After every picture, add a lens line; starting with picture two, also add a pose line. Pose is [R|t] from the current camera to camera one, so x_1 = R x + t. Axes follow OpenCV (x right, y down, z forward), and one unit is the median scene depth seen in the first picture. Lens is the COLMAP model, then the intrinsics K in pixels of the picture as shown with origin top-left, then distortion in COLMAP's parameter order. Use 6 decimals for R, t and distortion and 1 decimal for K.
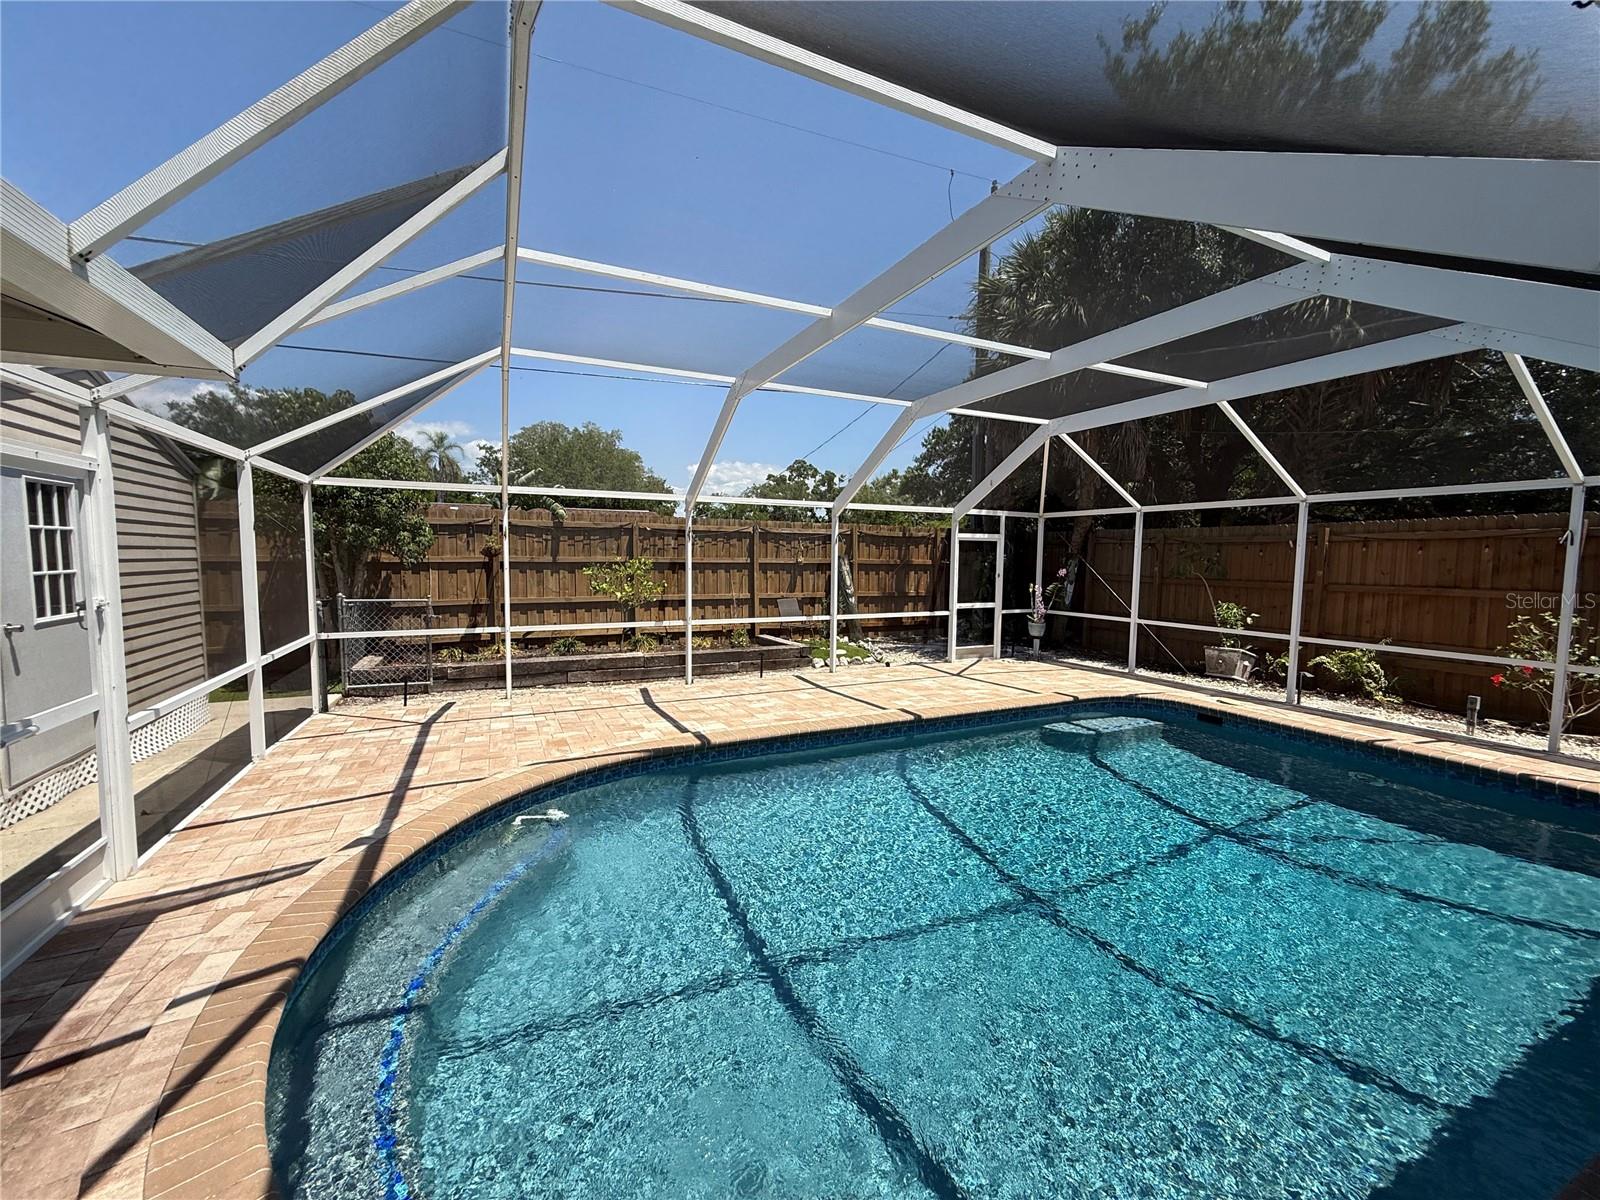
lens RADIAL K [[637.2, 0, 795.8], [0, 637.2, 601.3], [0, 0, 1]] dist [0.000215, 0.000502]
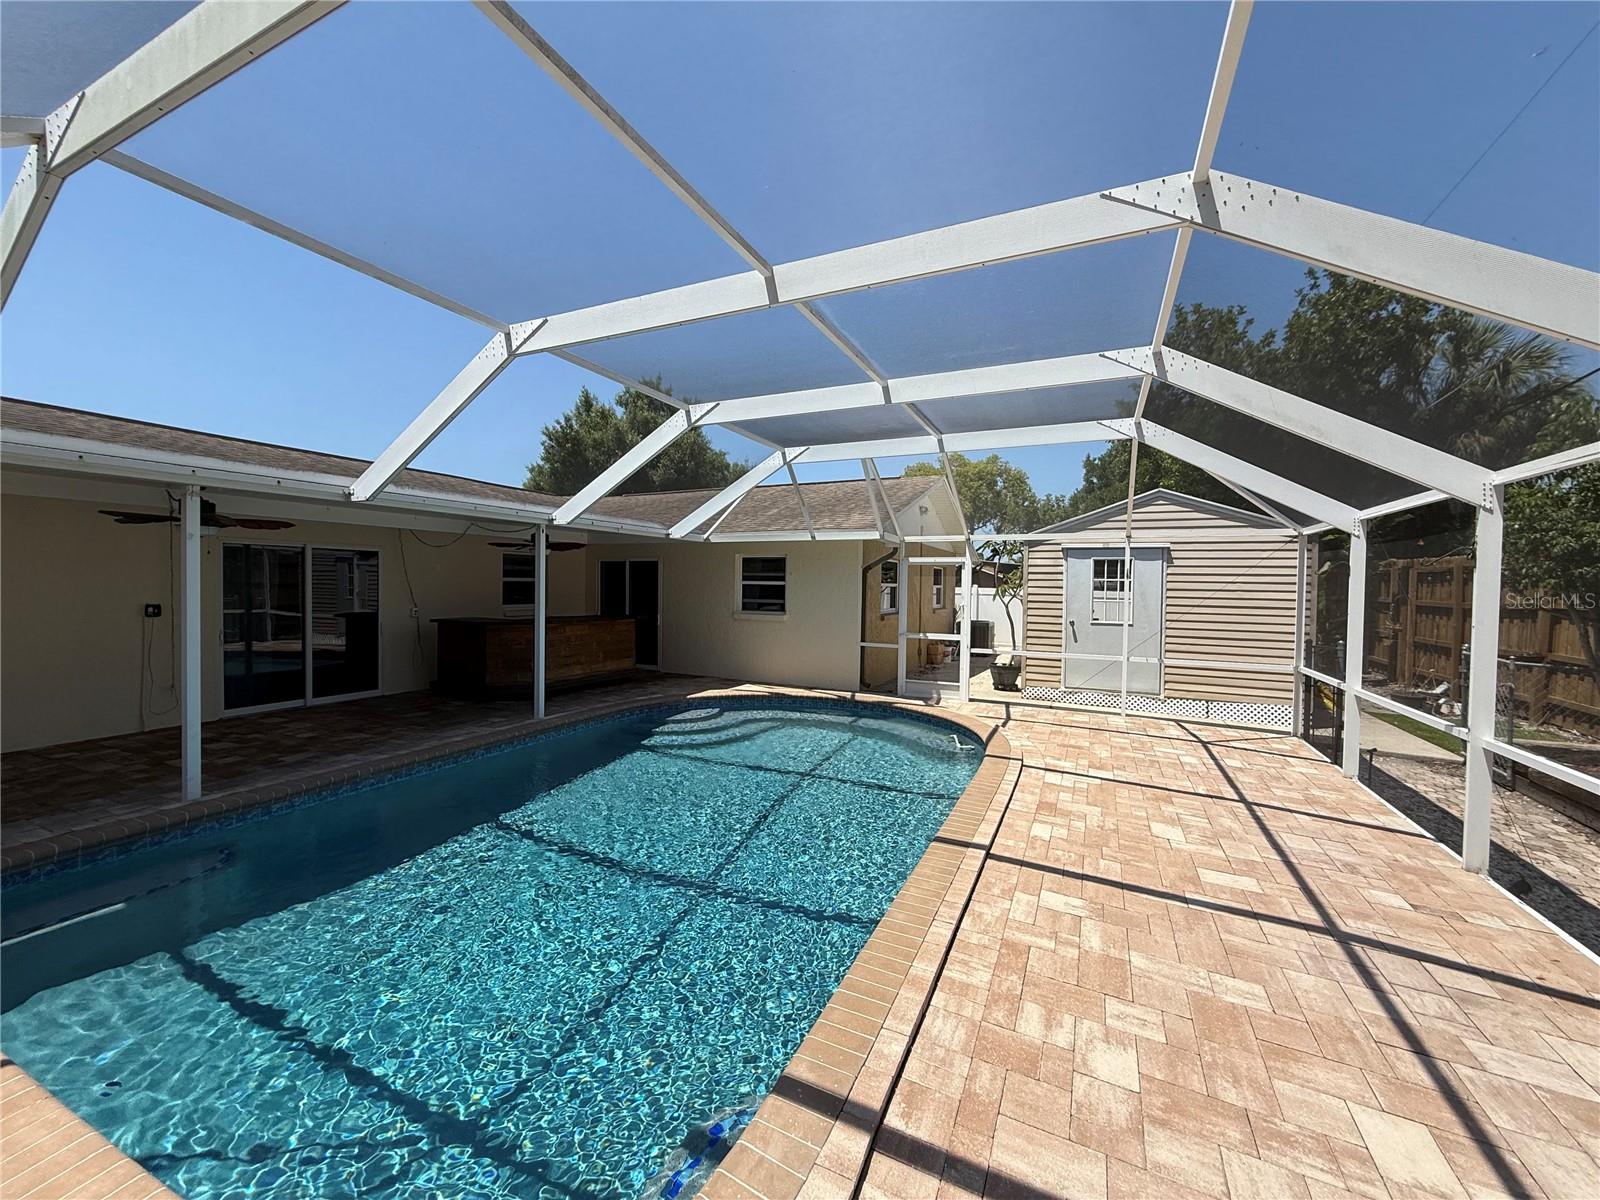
lens RADIAL K [[637.2, 0, 795.9], [0, 637.2, 598.8], [0, 0, 1]] dist [0.000215, 0.000502]
pose [[-0.769515, -0.005386, -0.638606, 0.870449], [-0.068041, 0.994964, 0.073598, -0.117333], [0.634994, 0.100086, -0.766006, 1.705934]]
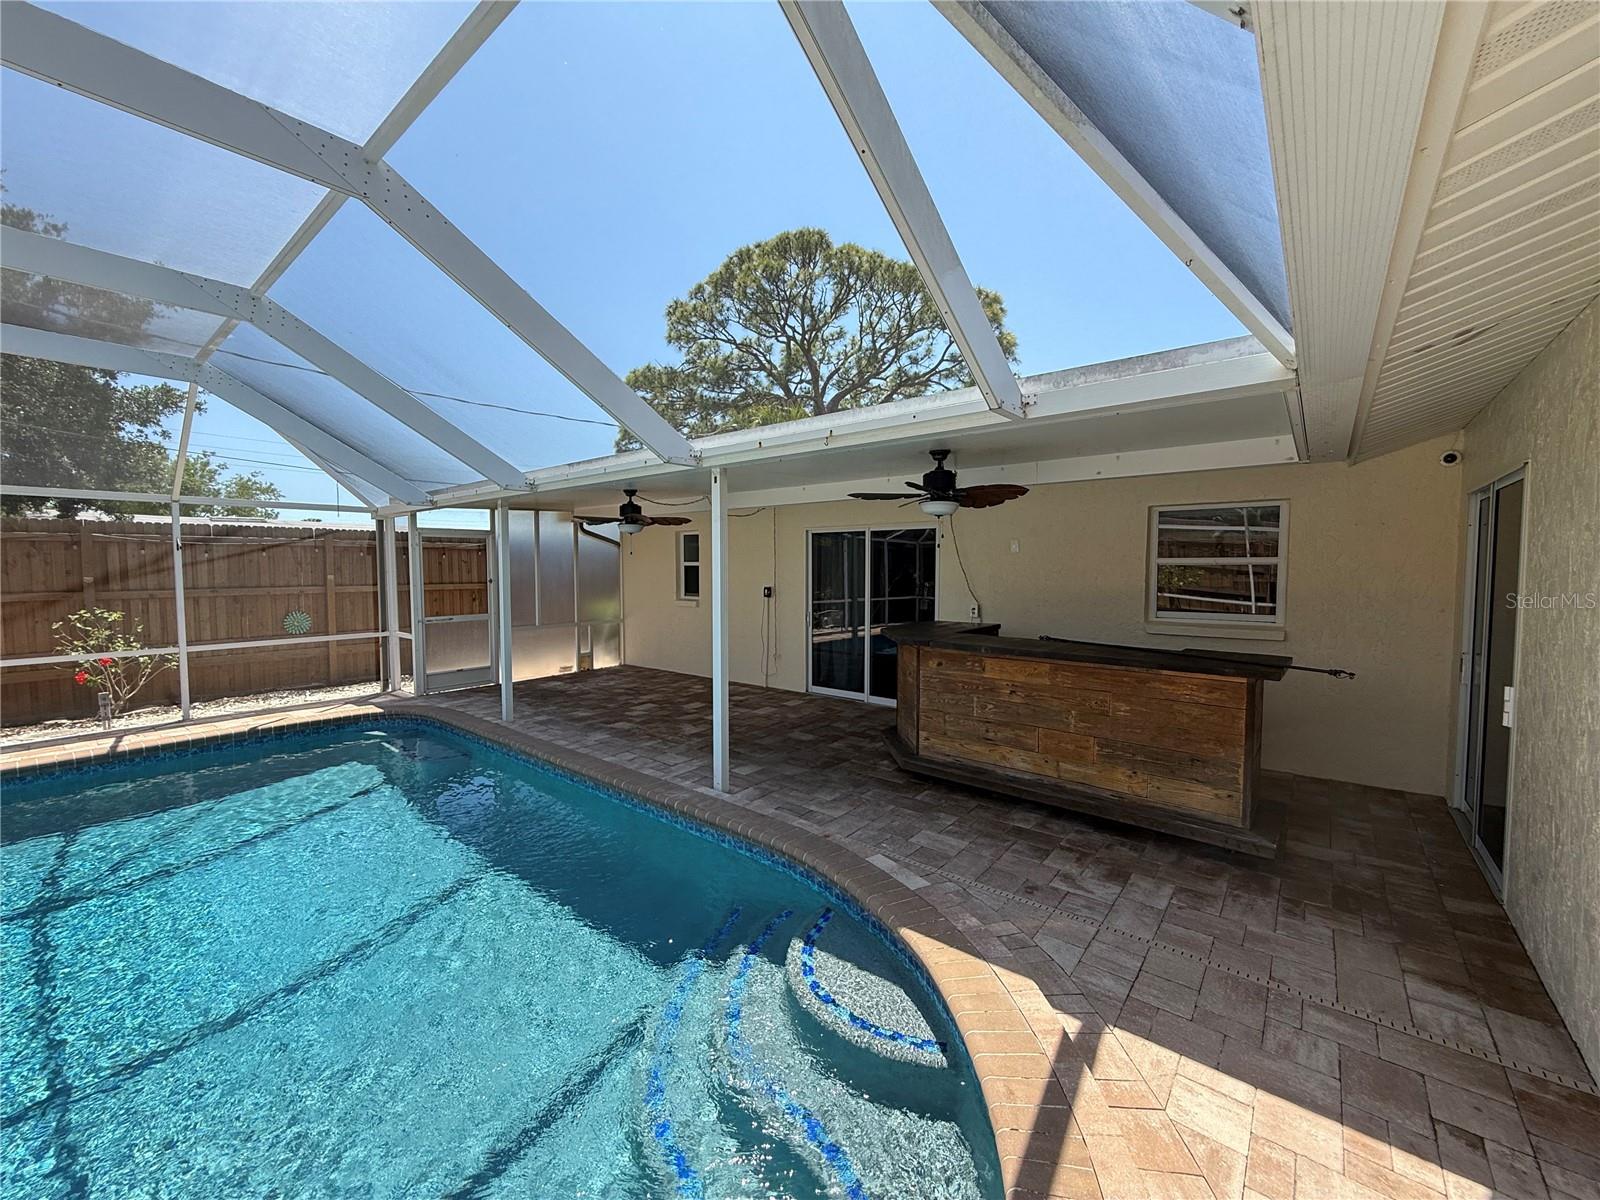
lens RADIAL K [[637.2, 0, 799.4], [0, 637.2, 598.9], [0, 0, 1]] dist [0.000215, 0.000502]
pose [[-0.431918, -0.058710, 0.900000, -0.451474], [0.062883, 0.993490, 0.094987, -0.039902], [-0.899718, 0.097622, -0.425415, 0.498298]]
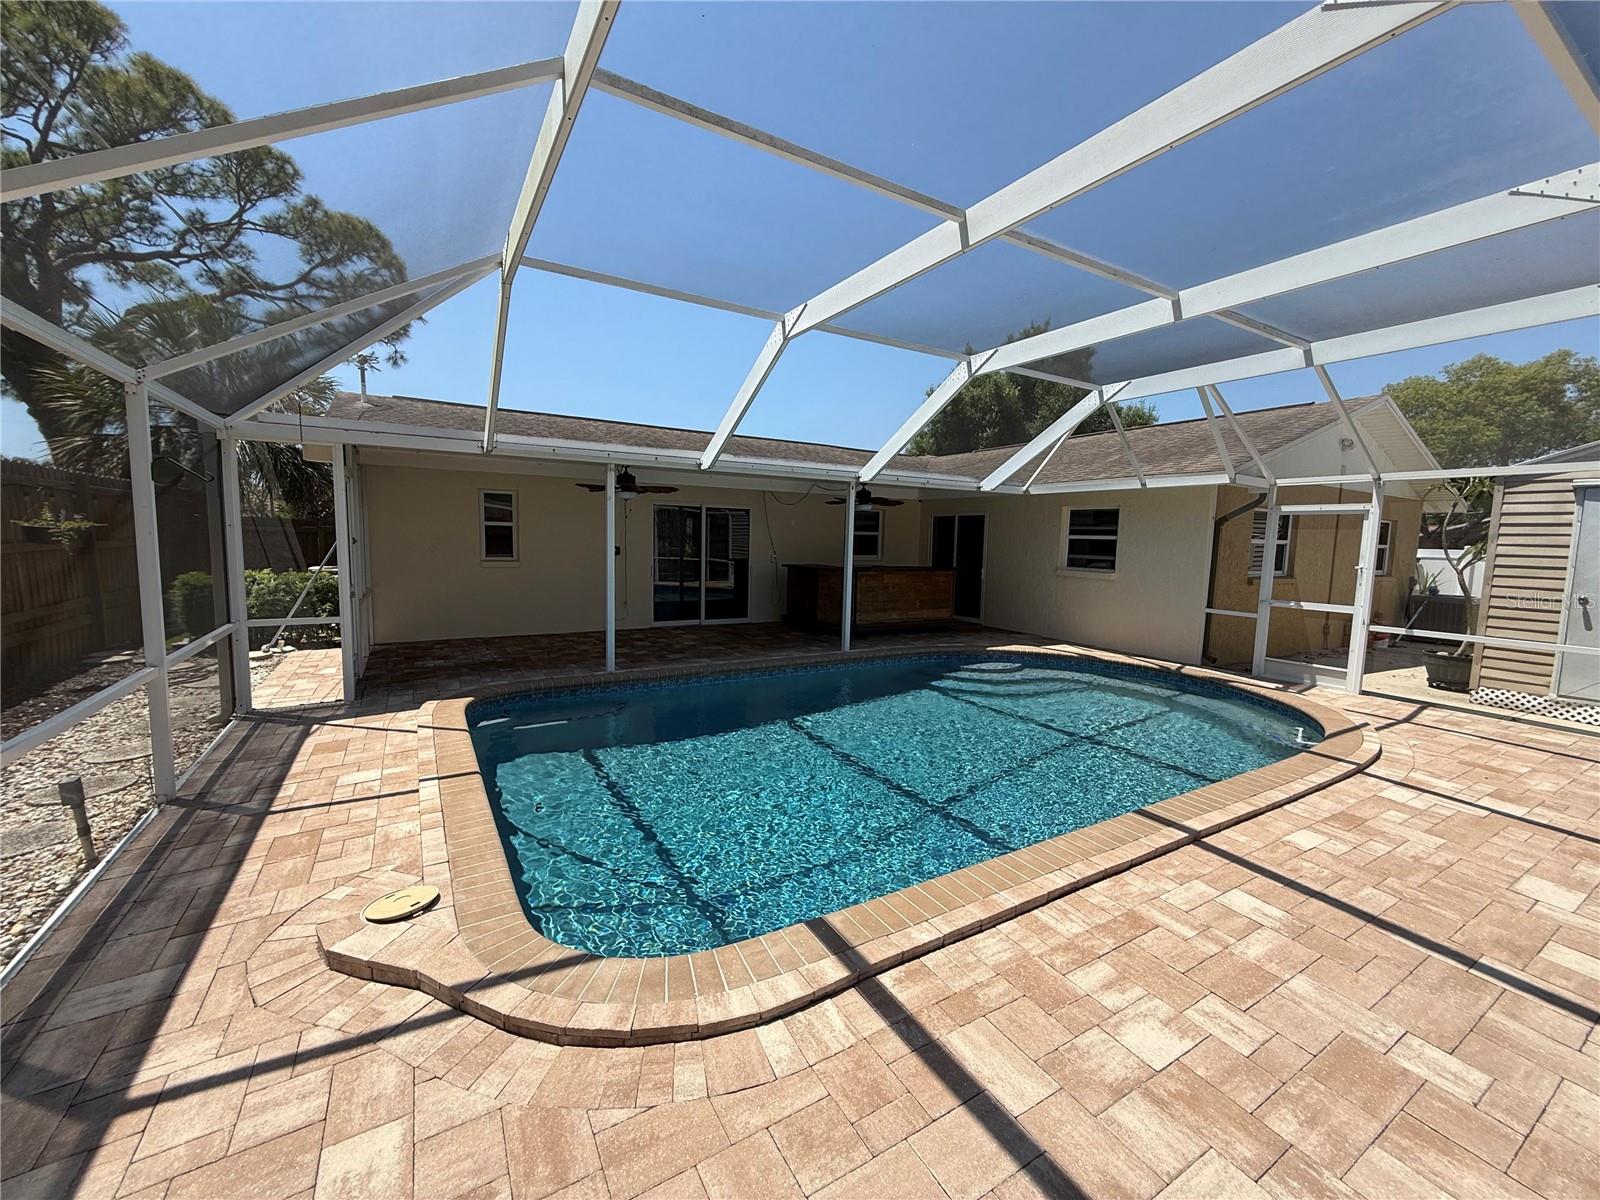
lens RADIAL K [[637.2, 0, 795.0], [0, 637.2, 598.8], [0, 0, 1]] dist [0.000215, 0.000502]
pose [[-0.994910, -0.023736, -0.097934, 0.691680], [-0.040210, 0.984650, 0.169848, -0.116129], [0.092399, 0.172921, -0.980592, 1.866583]]
